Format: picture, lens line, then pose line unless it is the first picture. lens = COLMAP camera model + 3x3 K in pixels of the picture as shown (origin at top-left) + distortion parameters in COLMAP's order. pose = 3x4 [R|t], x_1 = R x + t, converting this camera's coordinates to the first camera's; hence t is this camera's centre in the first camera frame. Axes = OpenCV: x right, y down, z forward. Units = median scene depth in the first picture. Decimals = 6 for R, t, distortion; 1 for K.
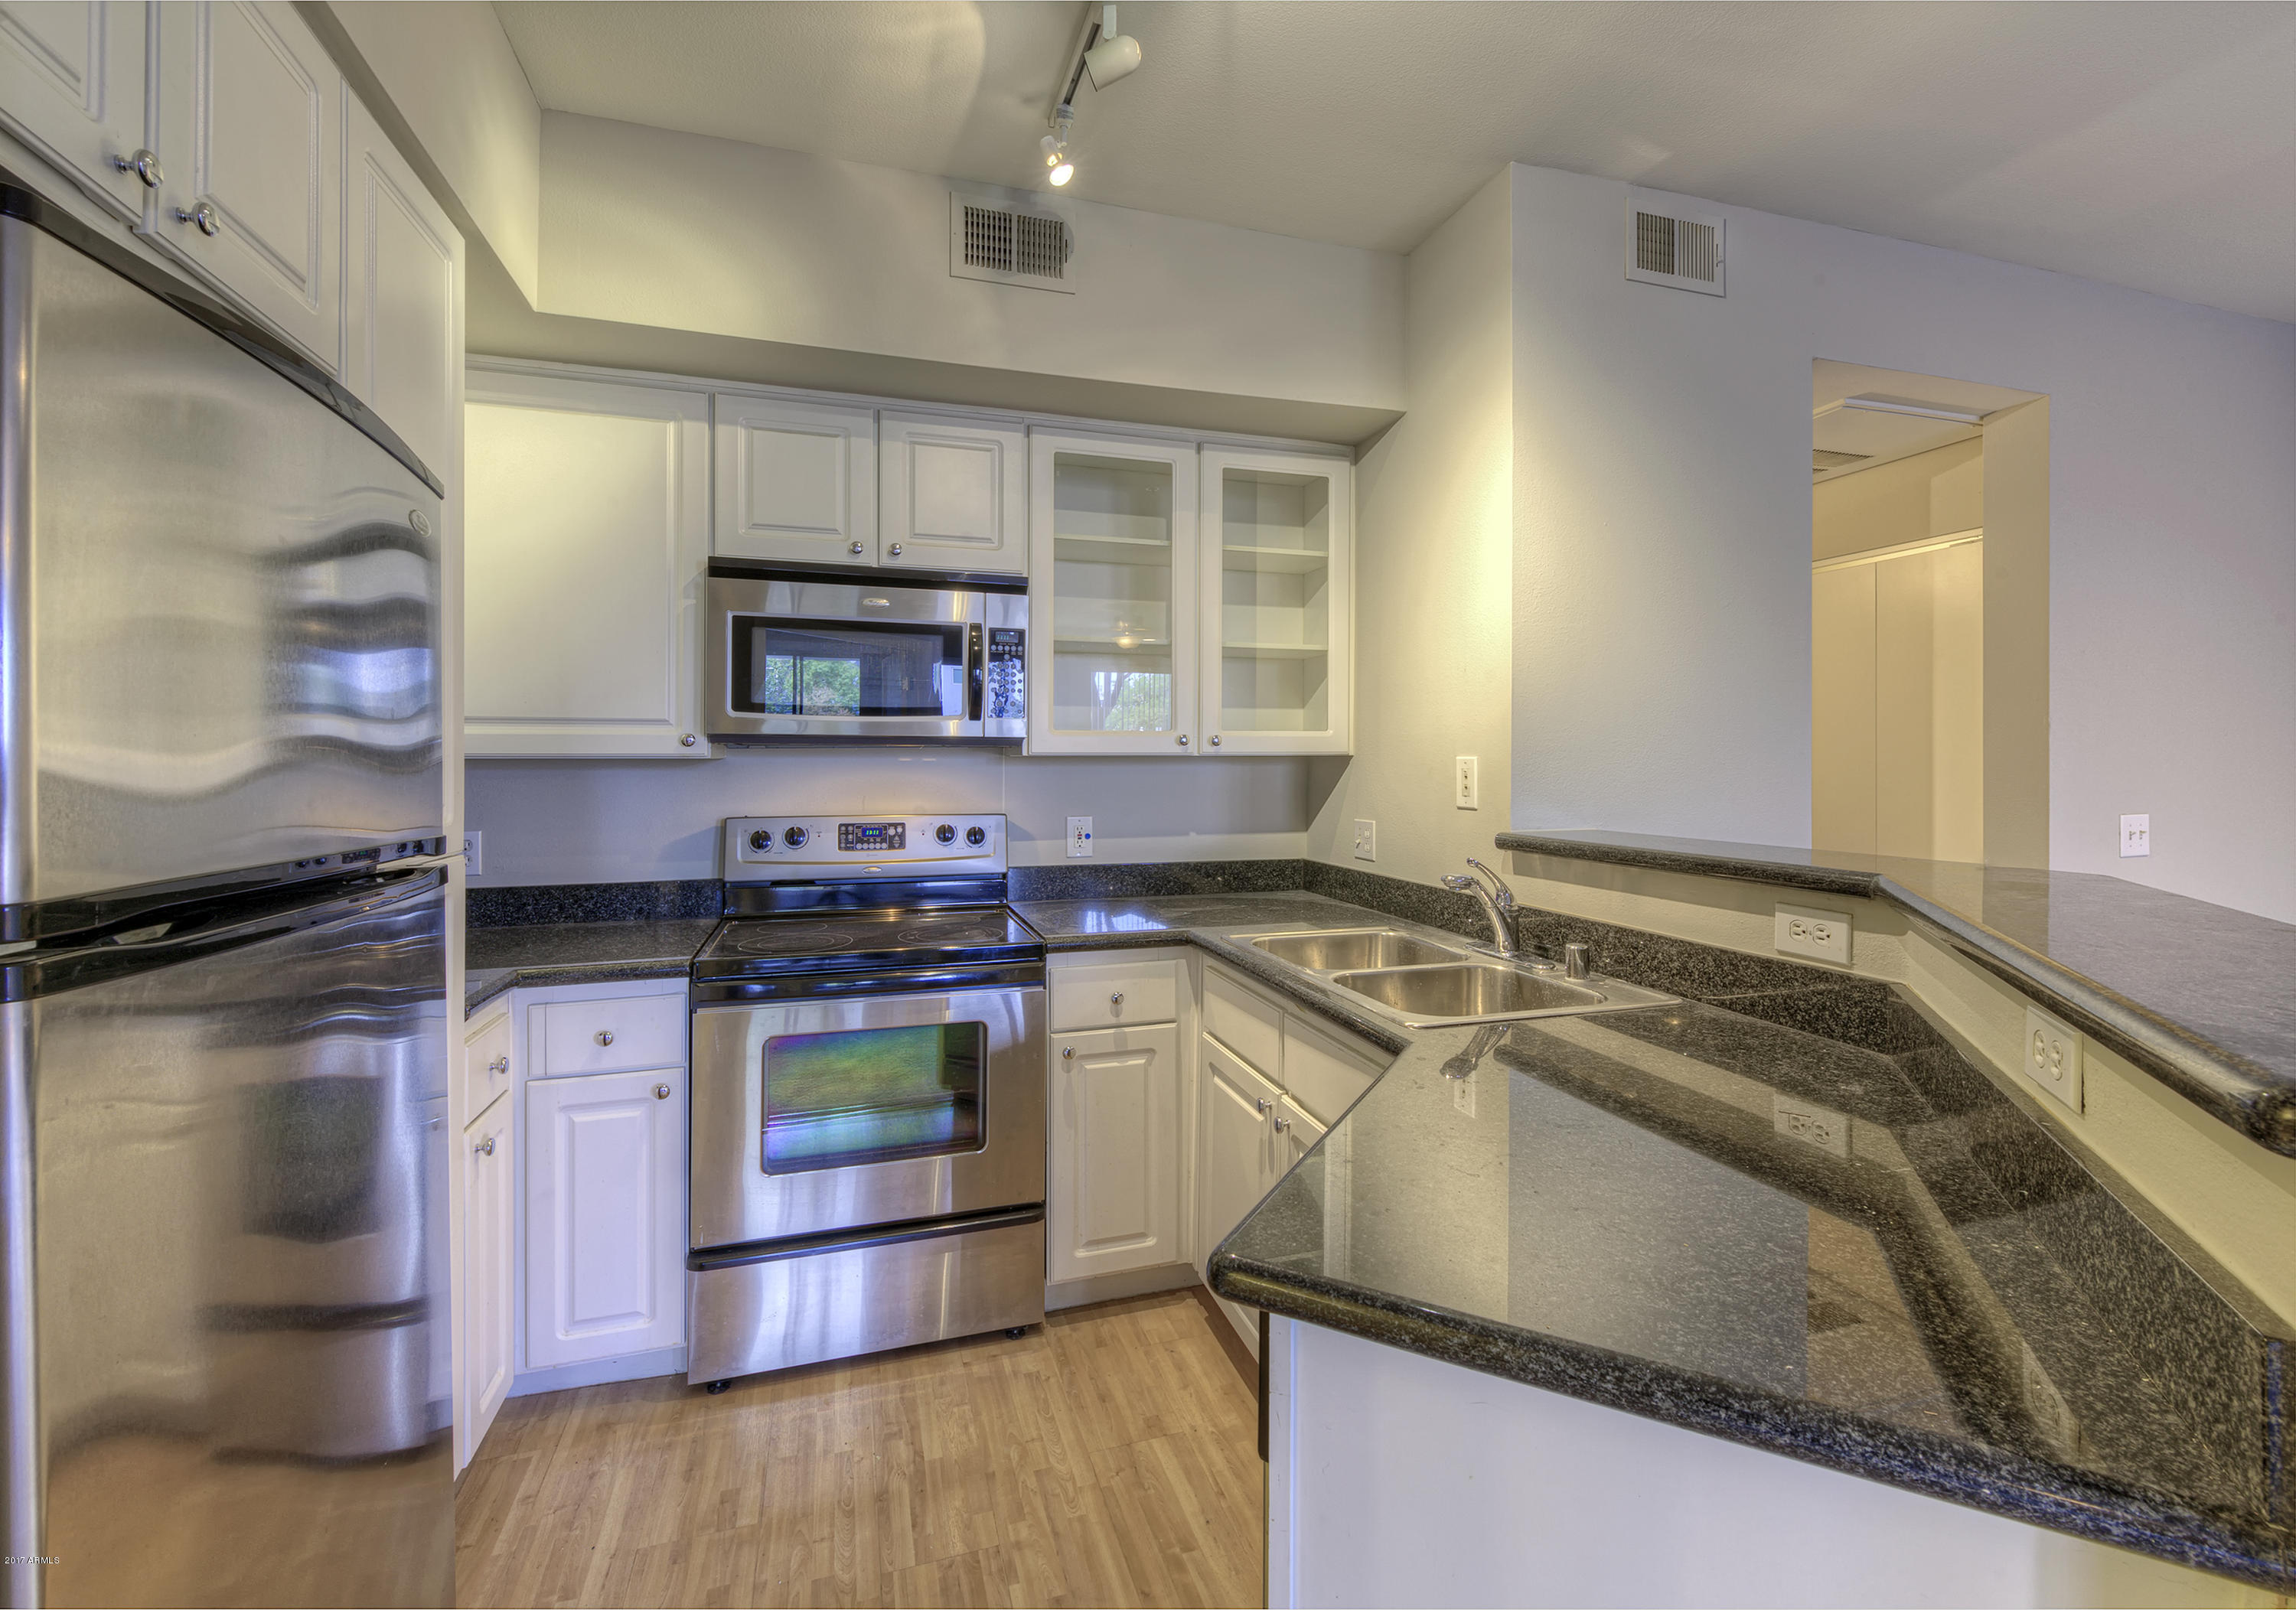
lens RADIAL K [[977.4, 0, 1153.5], [0, 977.4, 759.7], [0, 0, 1]] dist [0.000393, 0.000181]
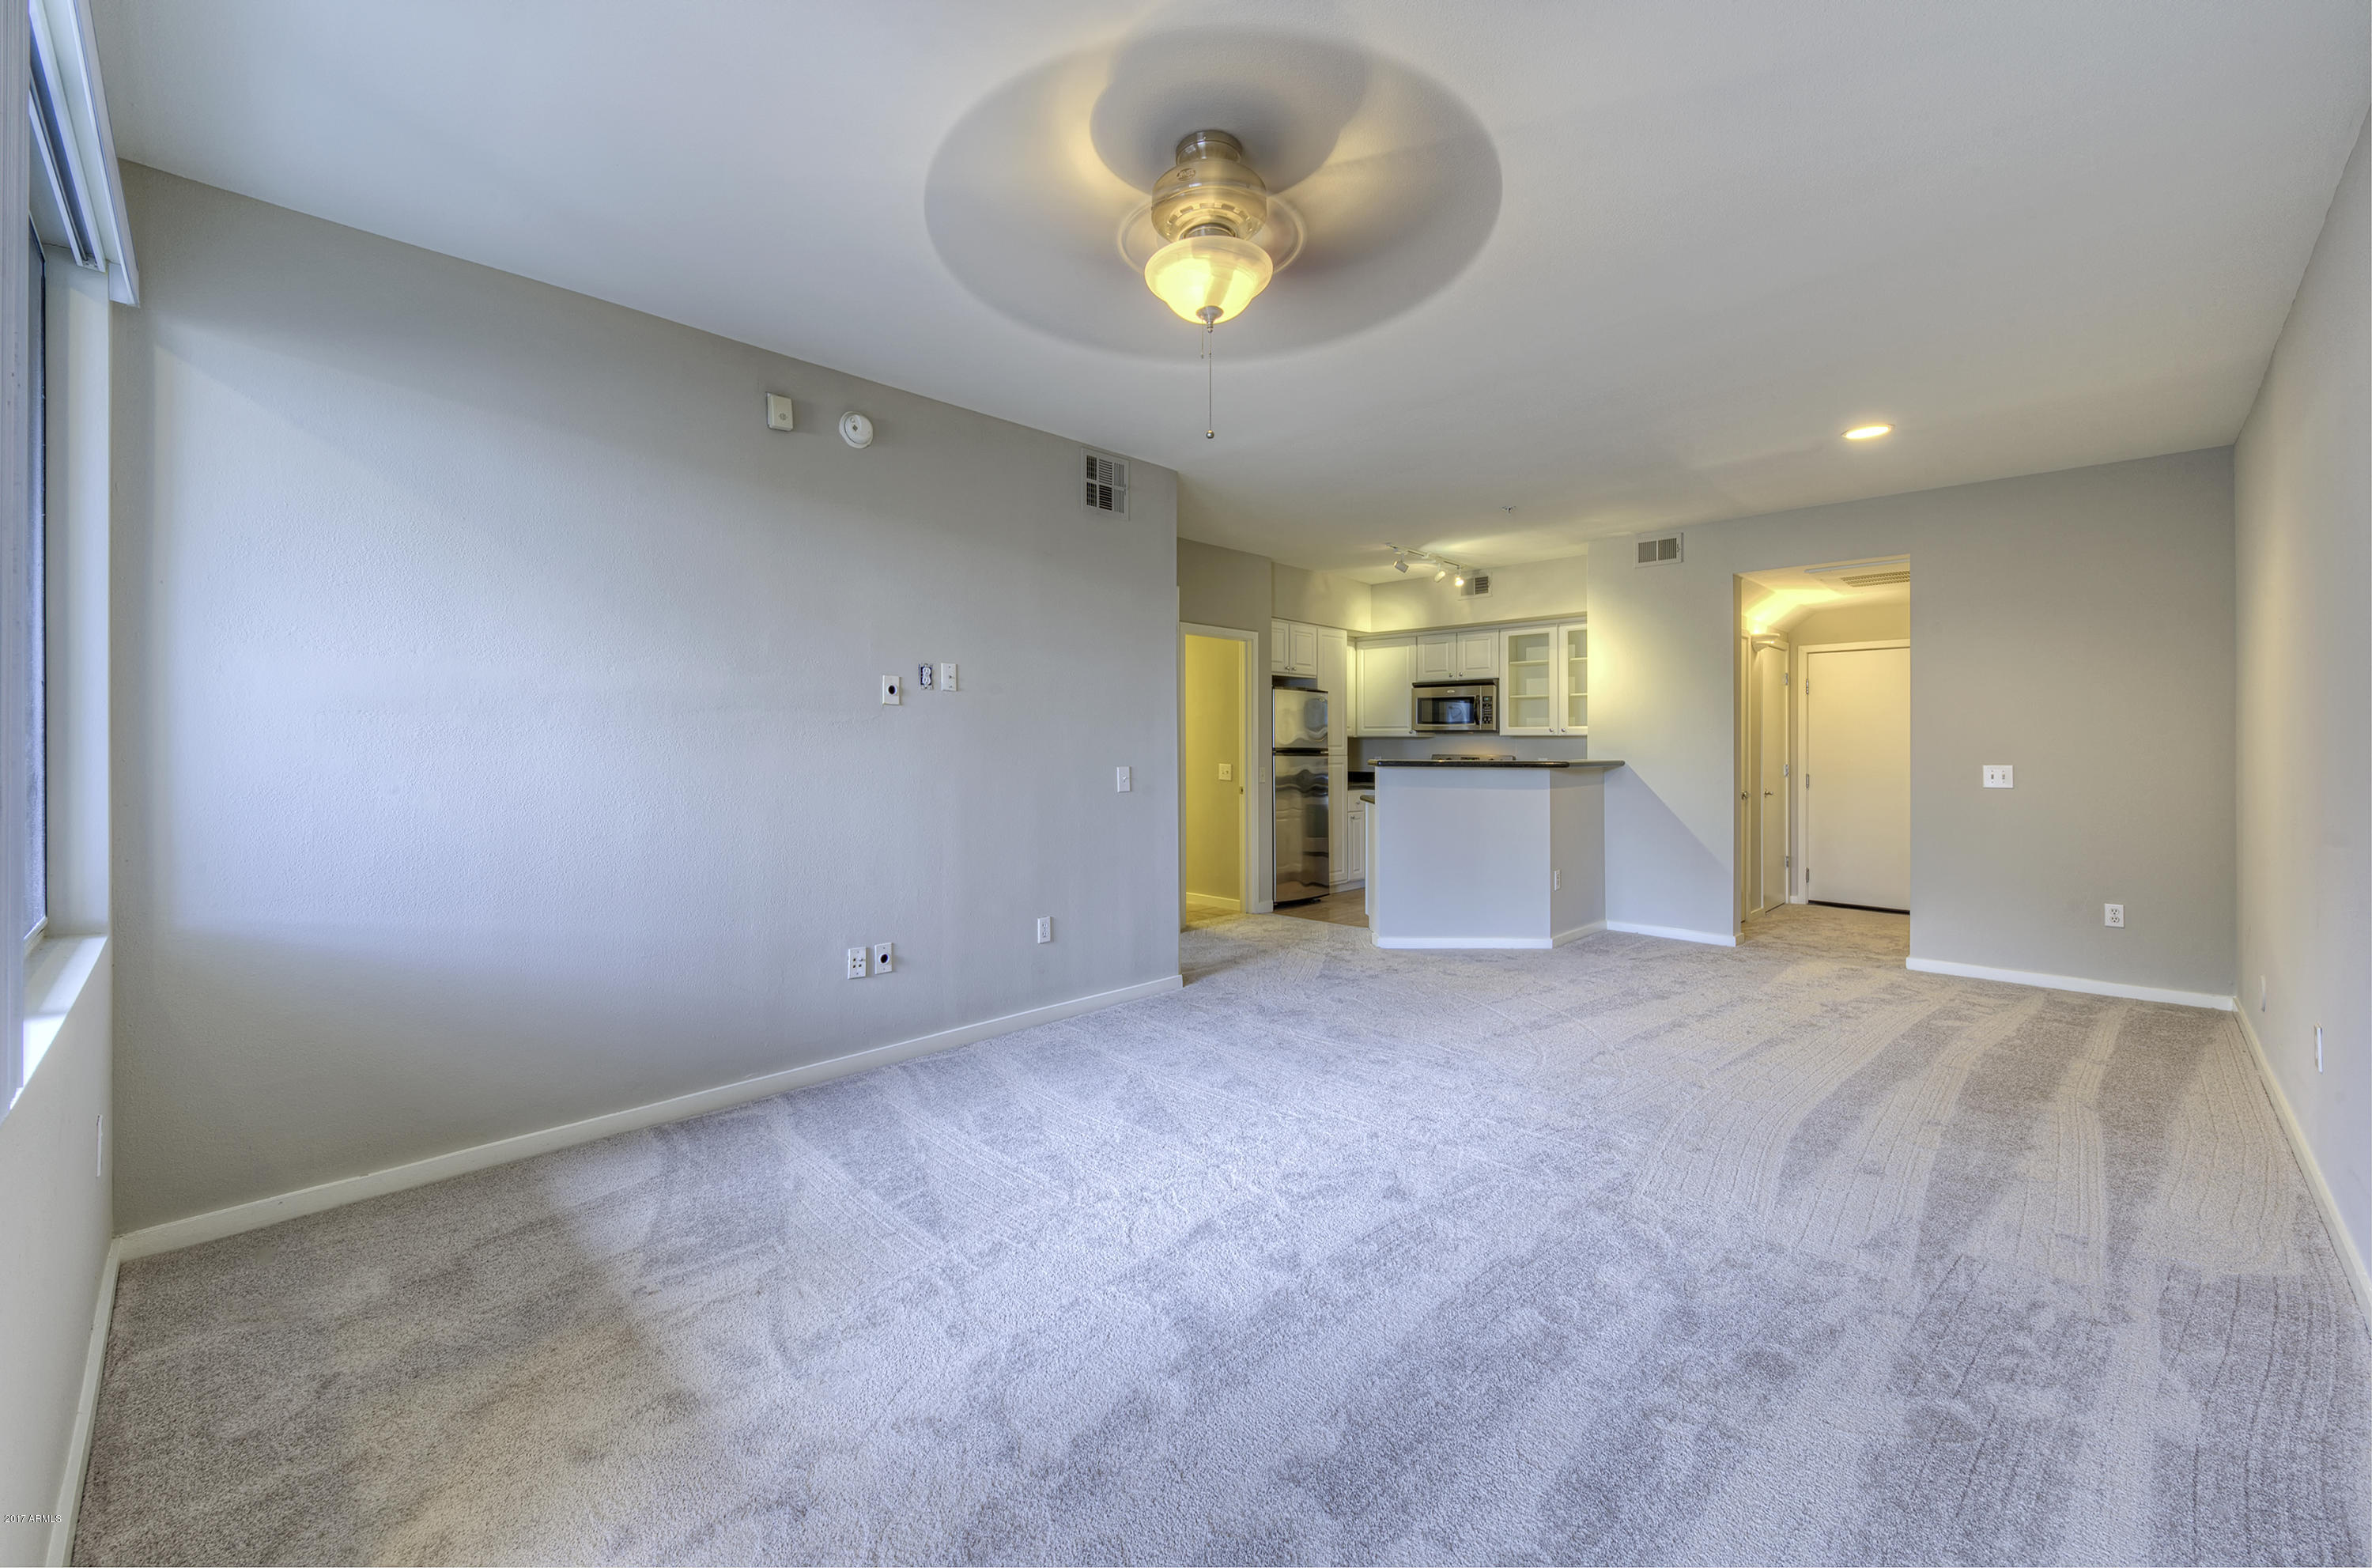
lens RADIAL K [[946.2, 0, 1189.8], [0, 946.2, 745.3], [0, 0, 1]] dist [-0.000478, -0.000003]
pose [[0.473792, 0.001281, -0.880636, 2.293176], [-0.001759, 0.999998, 0.000508, 0.029423], [0.880635, 0.001309, 0.473794, -1.439288]]
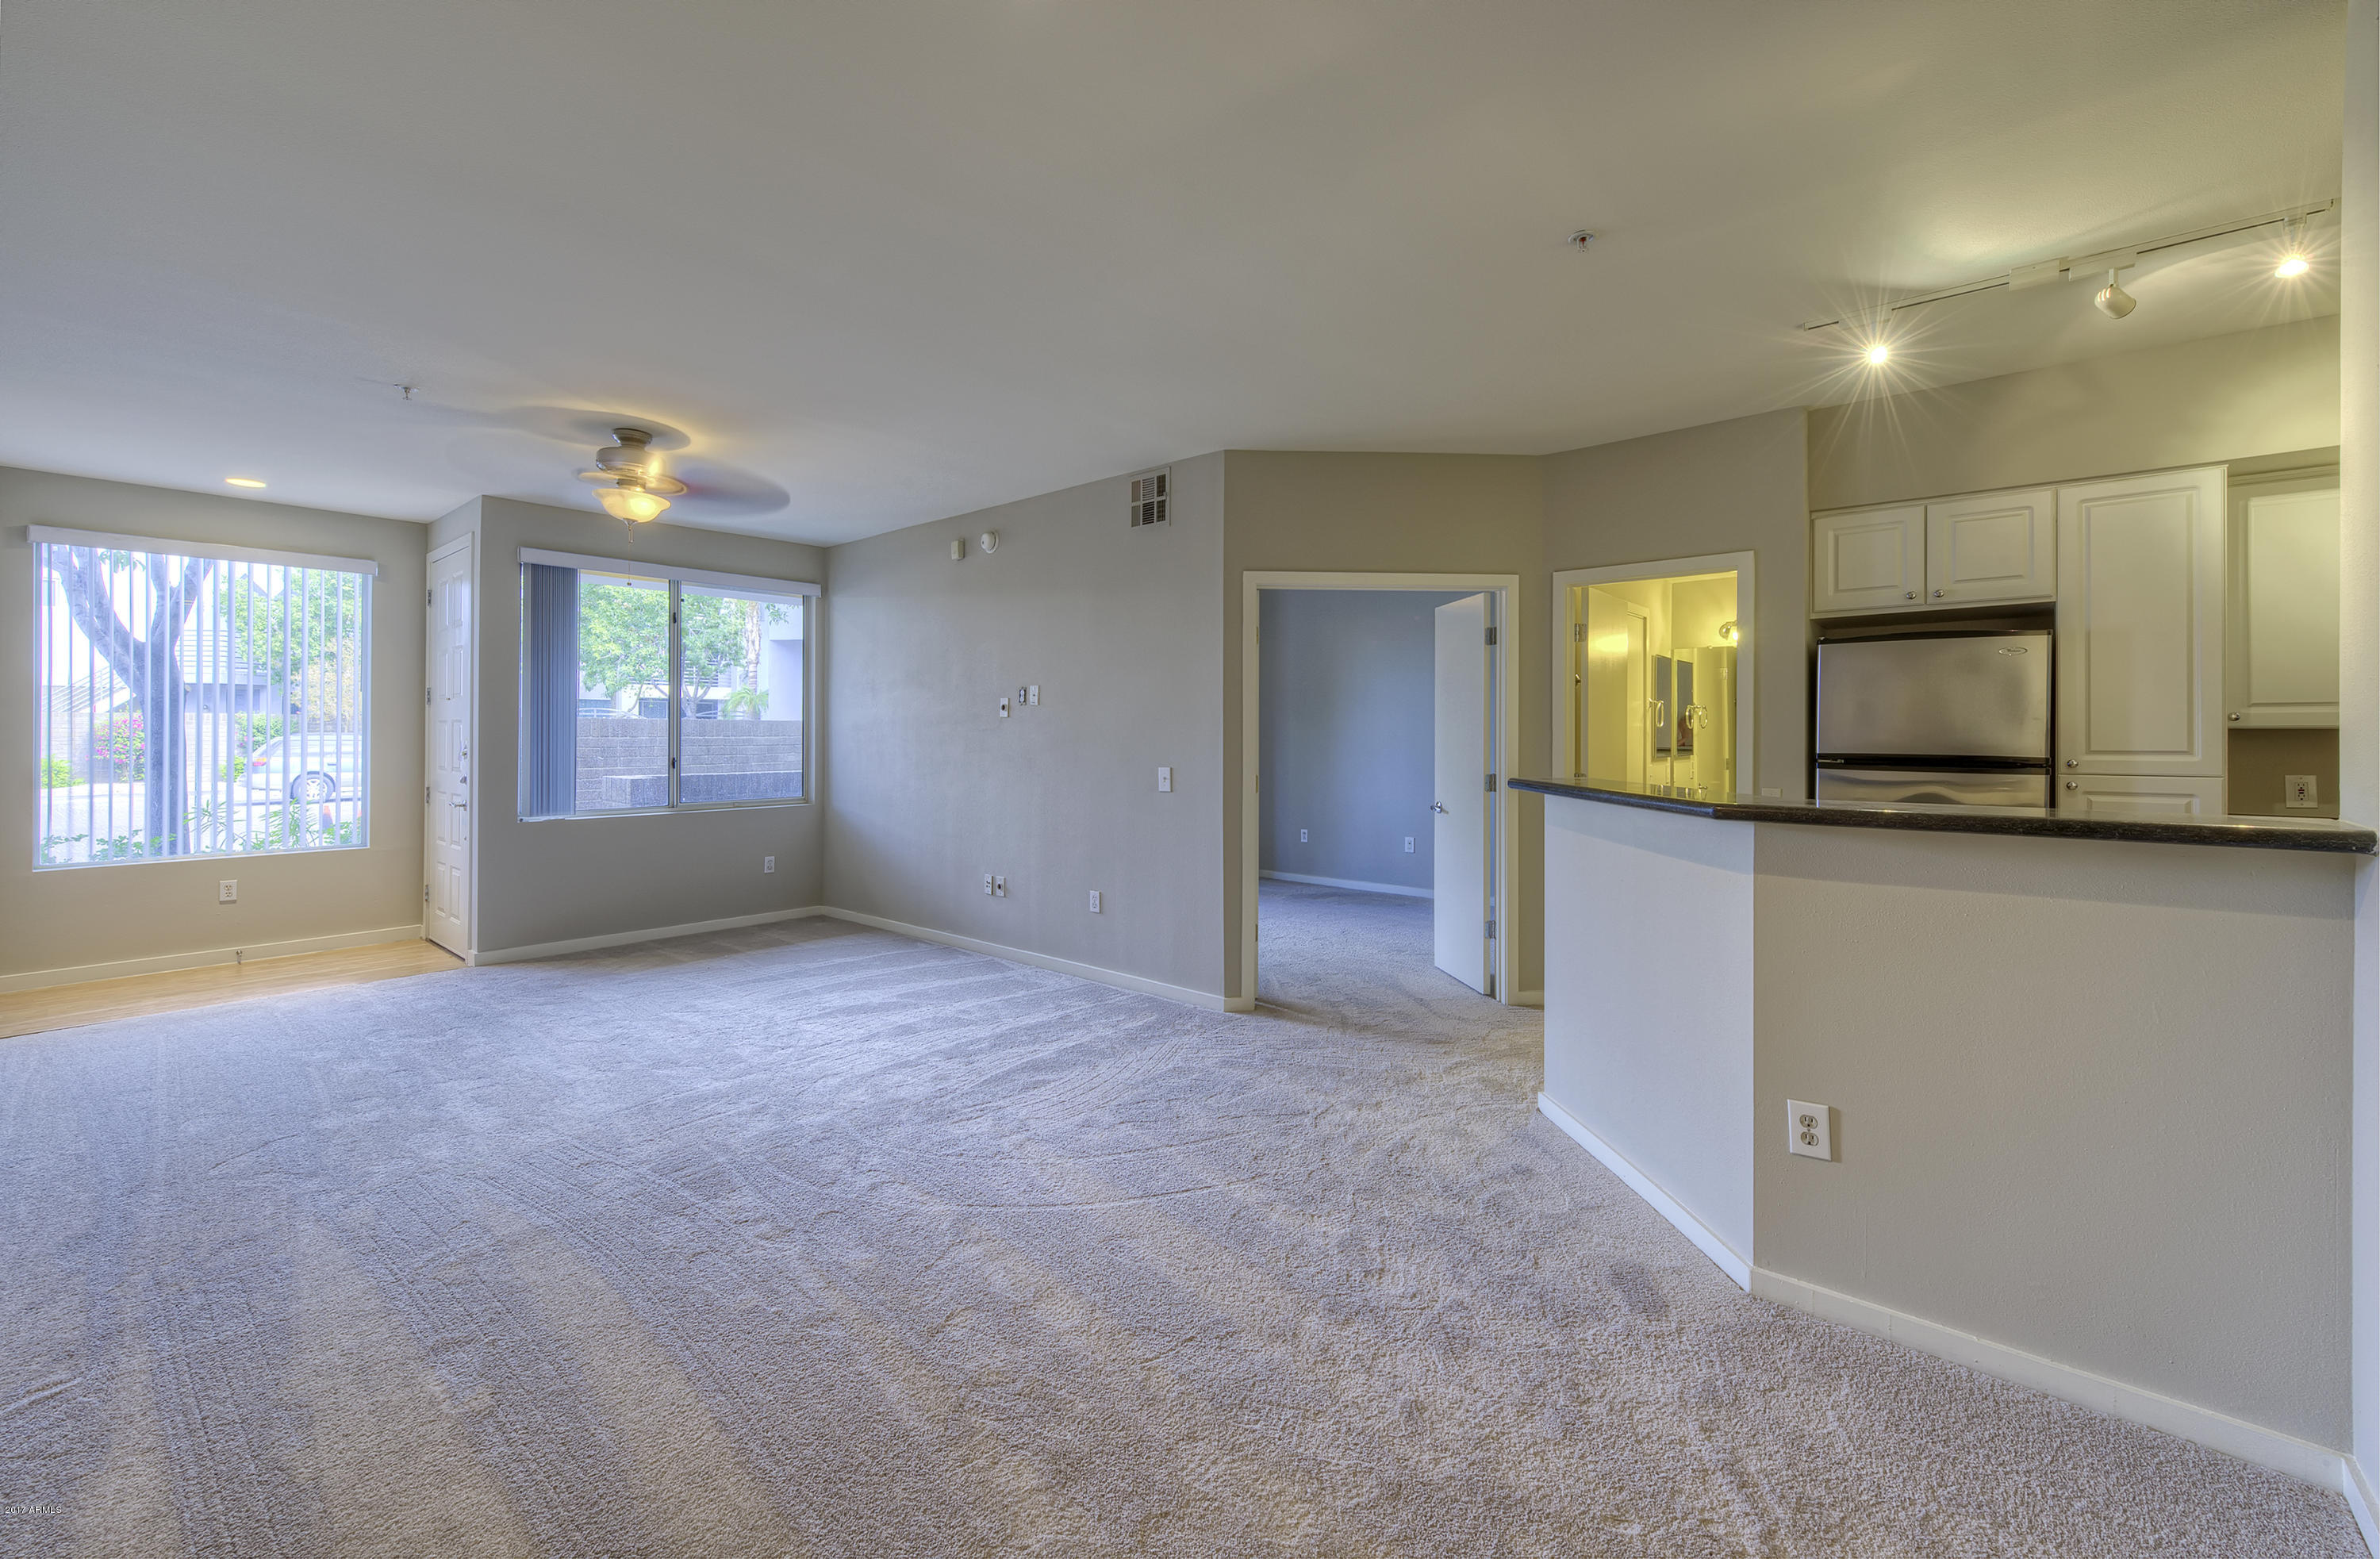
lens RADIAL K [[963.4, 0, 1189.0], [0, 963.4, 732.1], [0, 0, 1]] dist [0.003633, 0.000393]
pose [[-0.848425, 0.002348, -0.529310, 1.548503], [0.001990, 0.999997, 0.001247, -0.002201], [0.529312, 0.000004, -0.848428, 1.131925]]
